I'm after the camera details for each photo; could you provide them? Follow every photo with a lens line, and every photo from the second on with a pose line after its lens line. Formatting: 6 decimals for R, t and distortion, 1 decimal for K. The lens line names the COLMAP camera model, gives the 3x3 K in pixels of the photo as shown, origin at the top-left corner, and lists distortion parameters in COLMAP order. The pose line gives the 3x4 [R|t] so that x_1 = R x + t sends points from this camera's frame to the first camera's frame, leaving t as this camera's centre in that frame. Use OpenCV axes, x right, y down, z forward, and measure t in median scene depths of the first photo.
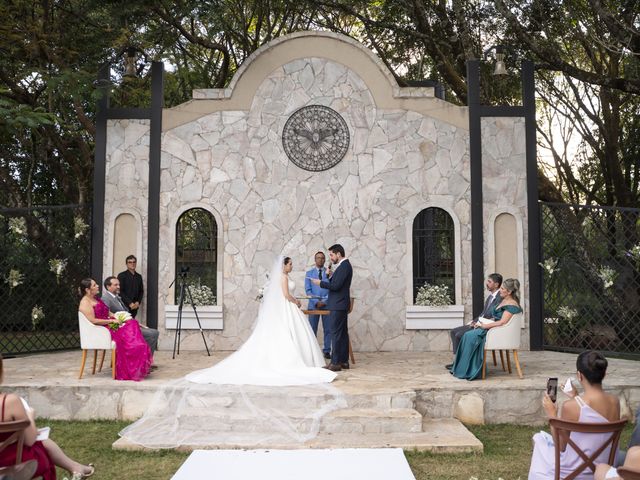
lens RADIAL K [[1620.7, 0, 319.8], [0, 1620.7, 239.9], [0, 0, 1]] dist [-0.064758, 0.000000]
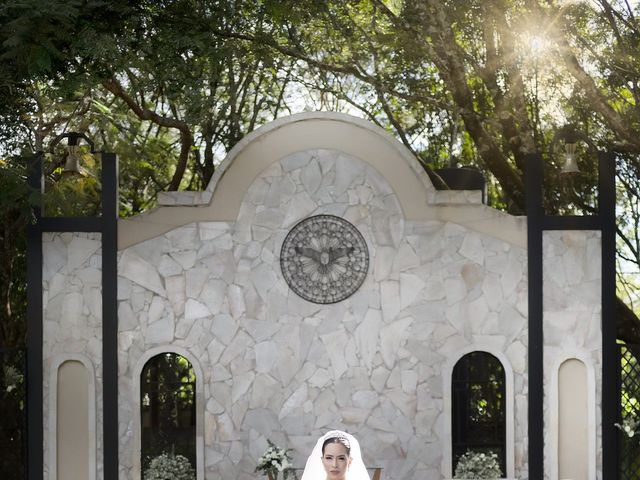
lens RADIAL K [[1620.7, 0, 320.3], [0, 1620.7, 239.8], [0, 0, 1]] dist [-0.064758, 0.000000]
pose [[0.999961, -0.004127, -0.007774, 0.001452], [0.003371, 0.995490, -0.094804, -0.000333], [0.008130, 0.094774, 0.995466, 0.243158]]
